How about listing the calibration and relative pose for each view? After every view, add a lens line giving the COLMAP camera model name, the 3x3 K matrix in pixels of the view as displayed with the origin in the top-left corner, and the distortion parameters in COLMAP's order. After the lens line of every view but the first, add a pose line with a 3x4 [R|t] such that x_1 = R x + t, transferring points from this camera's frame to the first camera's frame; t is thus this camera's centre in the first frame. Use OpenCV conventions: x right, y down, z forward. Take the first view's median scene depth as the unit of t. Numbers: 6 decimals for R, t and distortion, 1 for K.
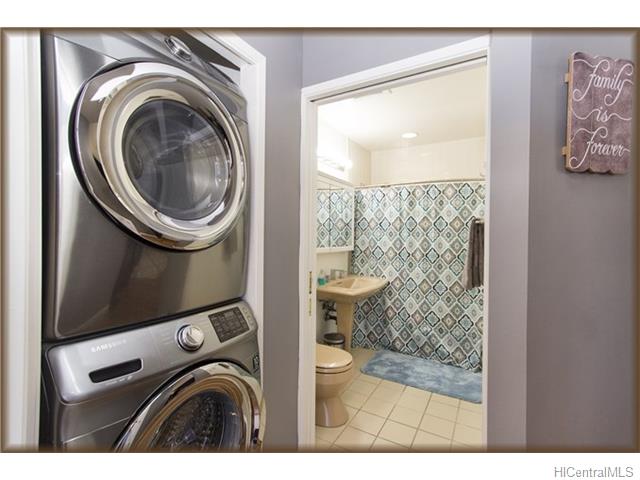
lens RADIAL K [[294.4, 0, 316.5], [0, 294.4, 238.3], [0, 0, 1]] dist [-0.016341, 0.016826]
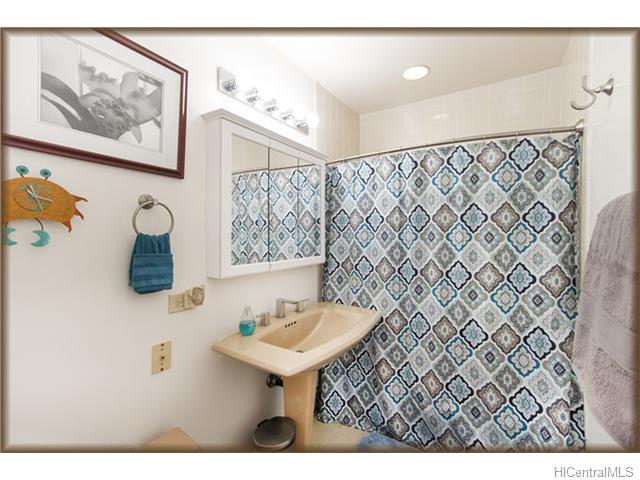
lens RADIAL K [[294.4, 0, 316.5], [0, 294.4, 238.3], [0, 0, 1]] dist [-0.016341, 0.016826]
pose [[0.999820, -0.006424, -0.017844, 0.127810], [0.006409, 0.999979, -0.000895, -0.010308], [0.017849, 0.000780, 0.999840, 0.411230]]
